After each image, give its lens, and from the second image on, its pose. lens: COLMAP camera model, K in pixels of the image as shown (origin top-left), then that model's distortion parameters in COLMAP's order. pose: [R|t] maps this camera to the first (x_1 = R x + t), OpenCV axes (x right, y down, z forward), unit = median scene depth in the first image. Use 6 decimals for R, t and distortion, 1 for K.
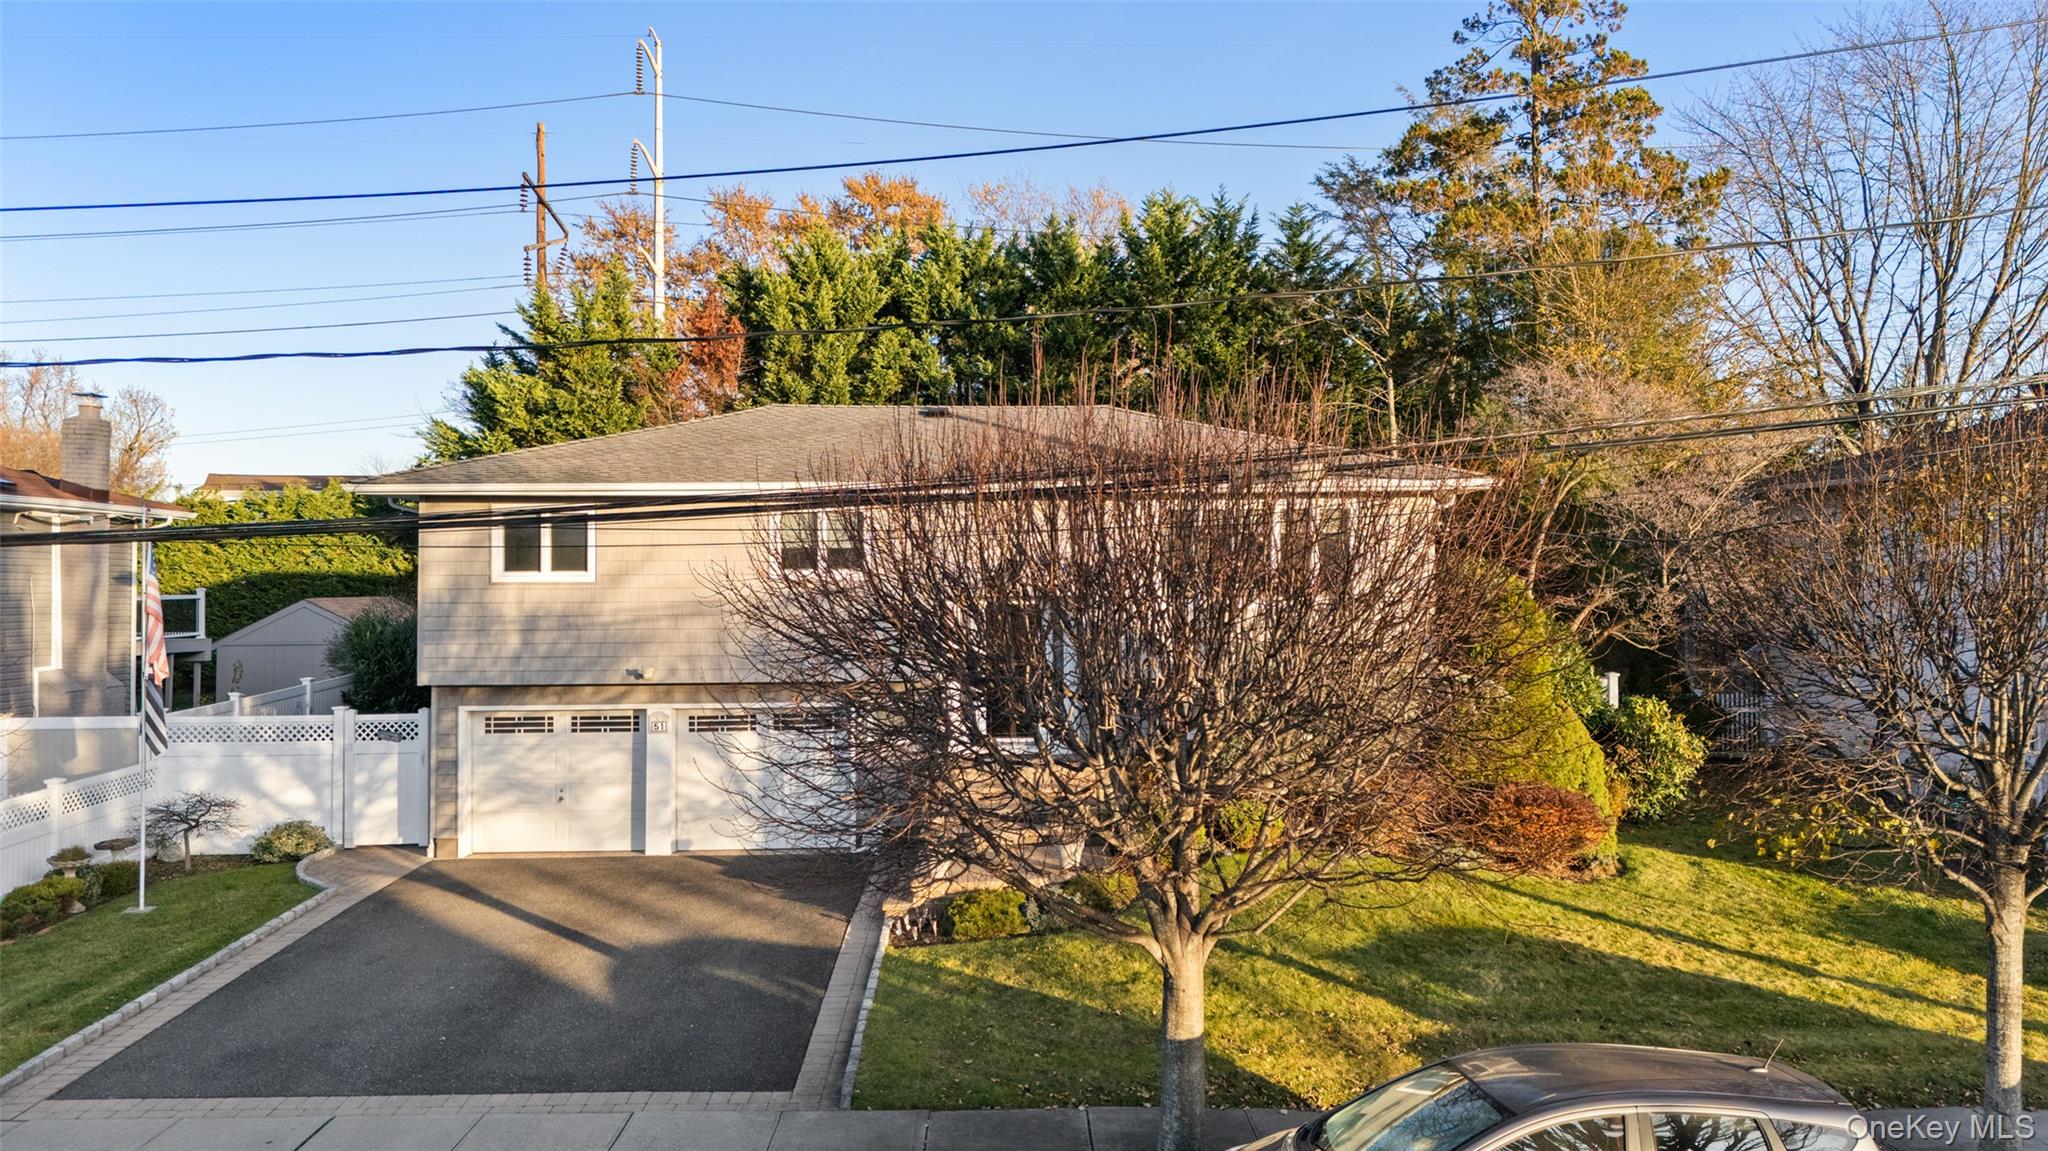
lens RADIAL K [[1521.7, 0, 1024.0], [0, 1521.7, 575.5], [0, 0, 1]] dist [0.096895, -0.105909]
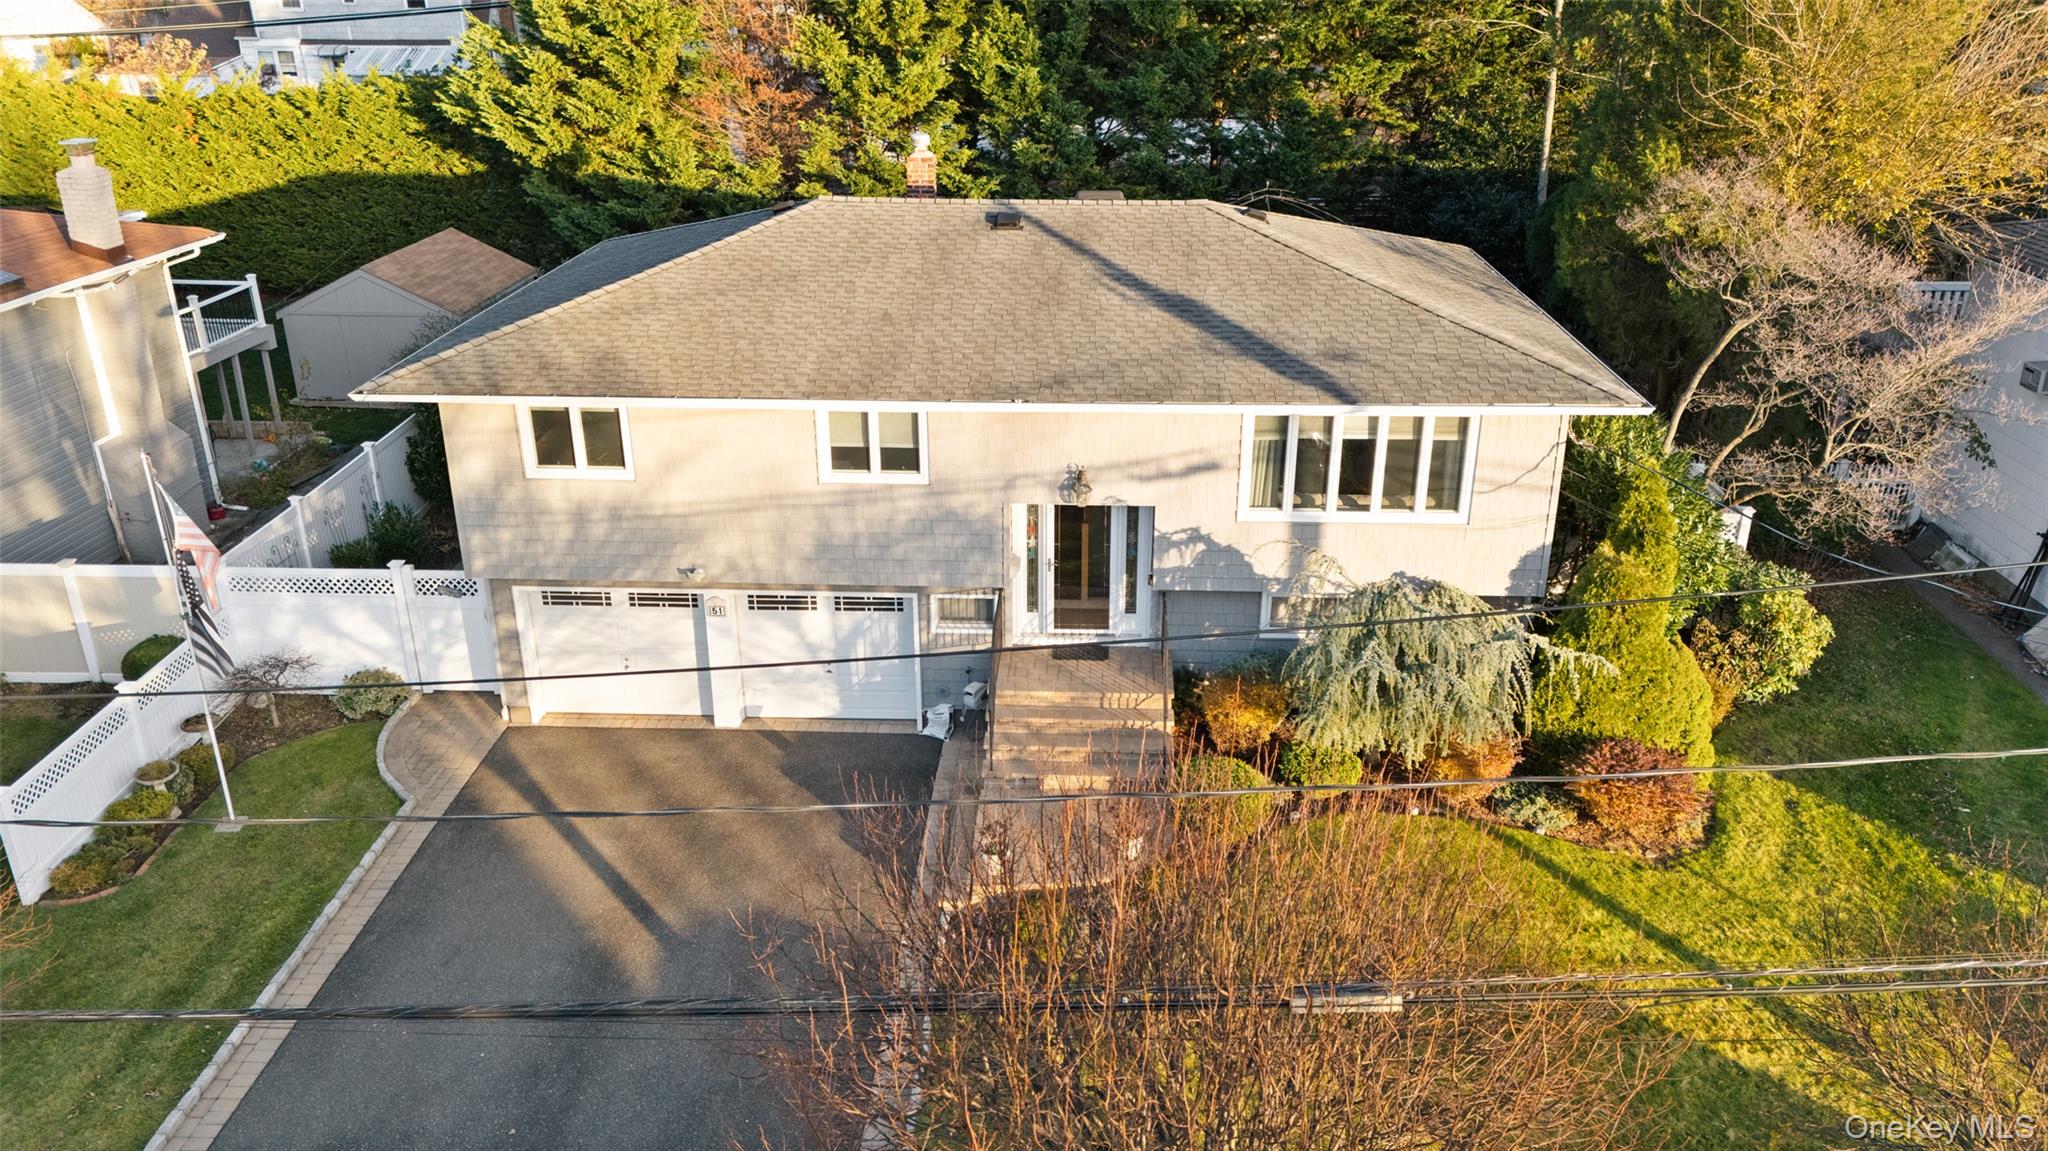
lens RADIAL K [[1521.7, 0, 1024.0], [0, 1521.7, 575.5], [0, 0, 1]] dist [0.096895, -0.105909]
pose [[0.997428, 0.025921, -0.066827, 0.019431], [0.001827, 0.922823, 0.385219, -0.285780], [0.071655, -0.384350, 0.920402, 0.127831]]
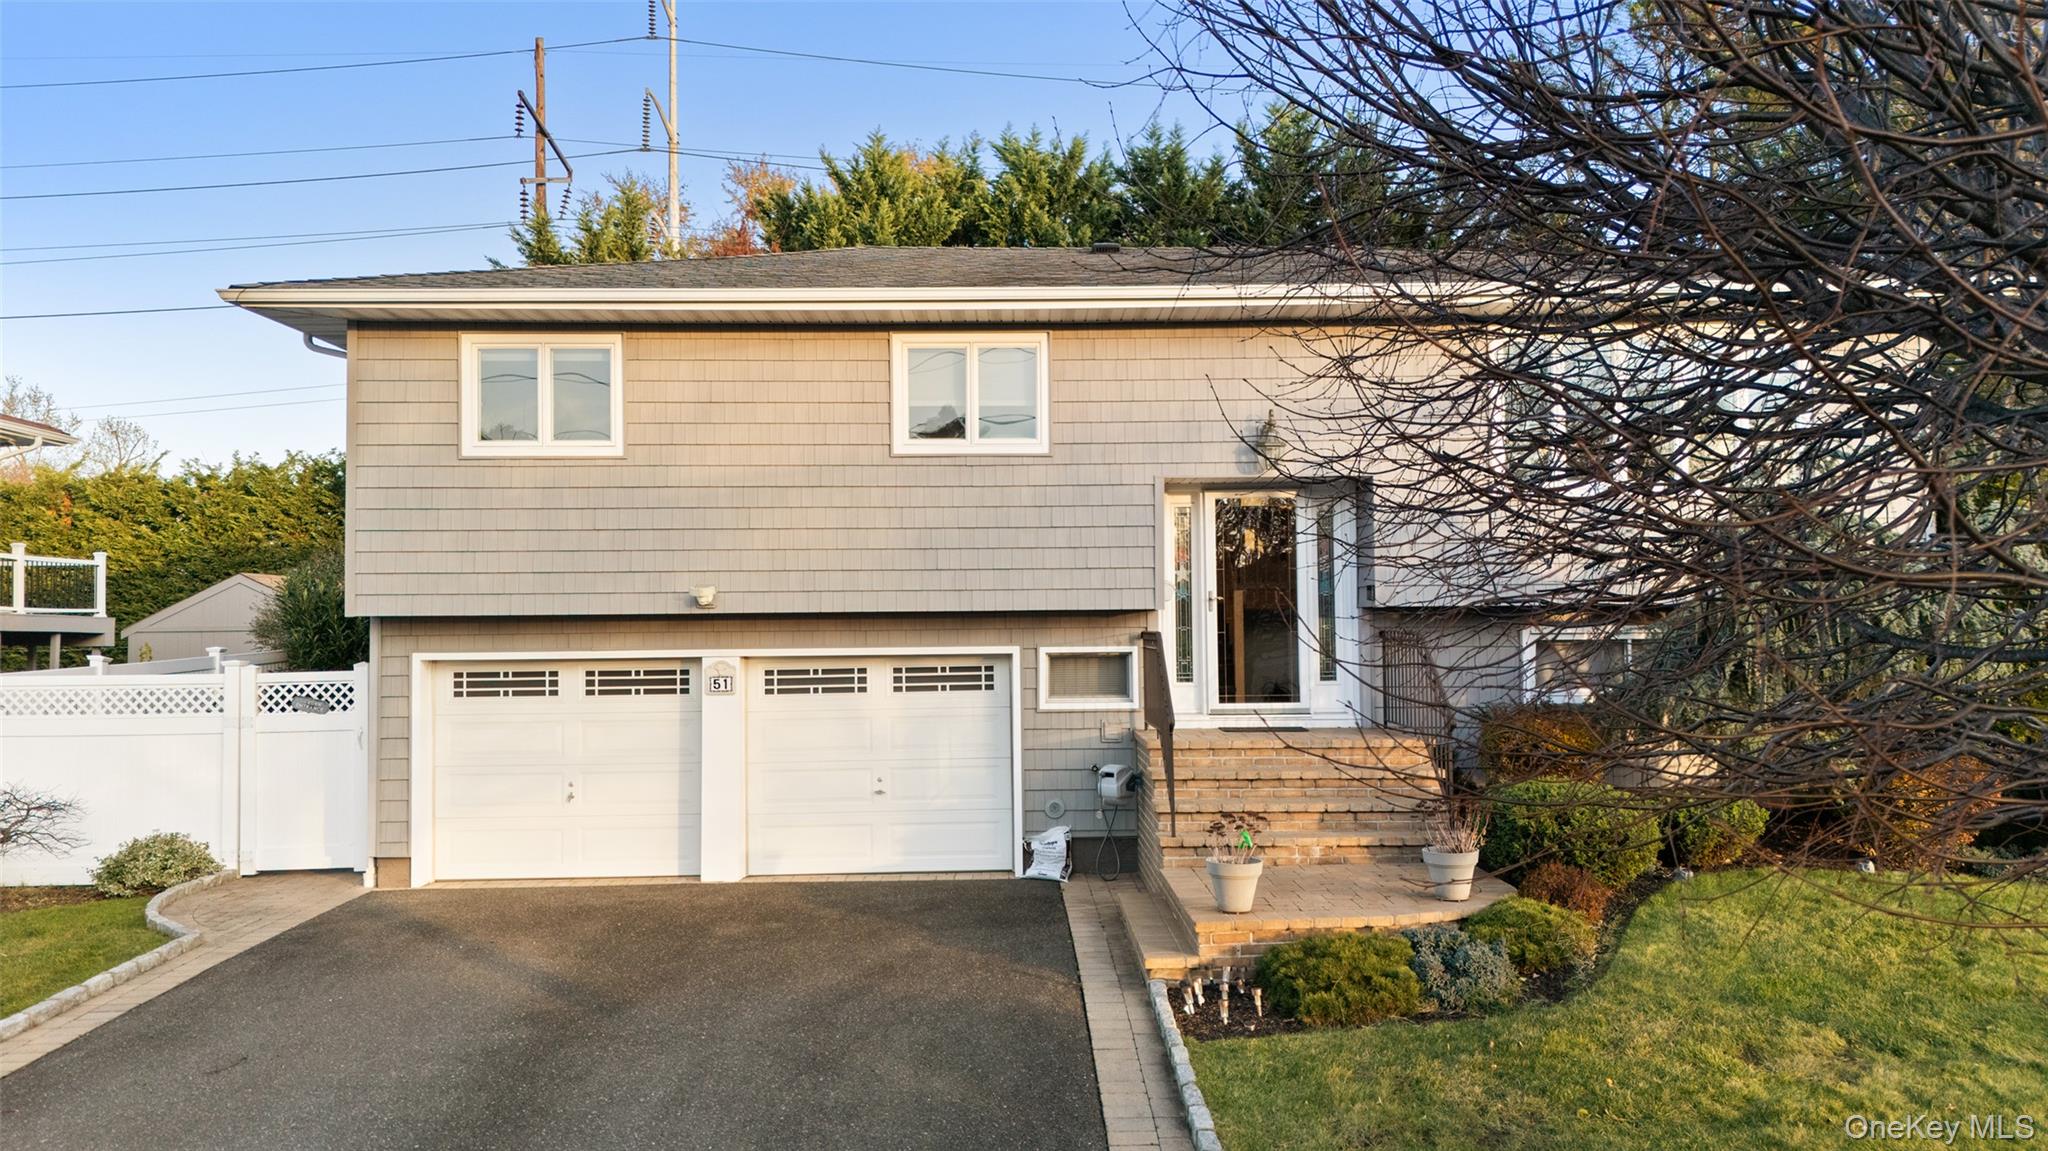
lens RADIAL K [[1521.7, 0, 1024.0], [0, 1521.7, 575.5], [0, 0, 1]] dist [0.096895, -0.105909]
pose [[0.999989, -0.003888, 0.002485, -0.107172], [0.003971, 0.999404, -0.034286, 0.072987], [-0.002350, 0.034295, 0.999409, 0.336940]]
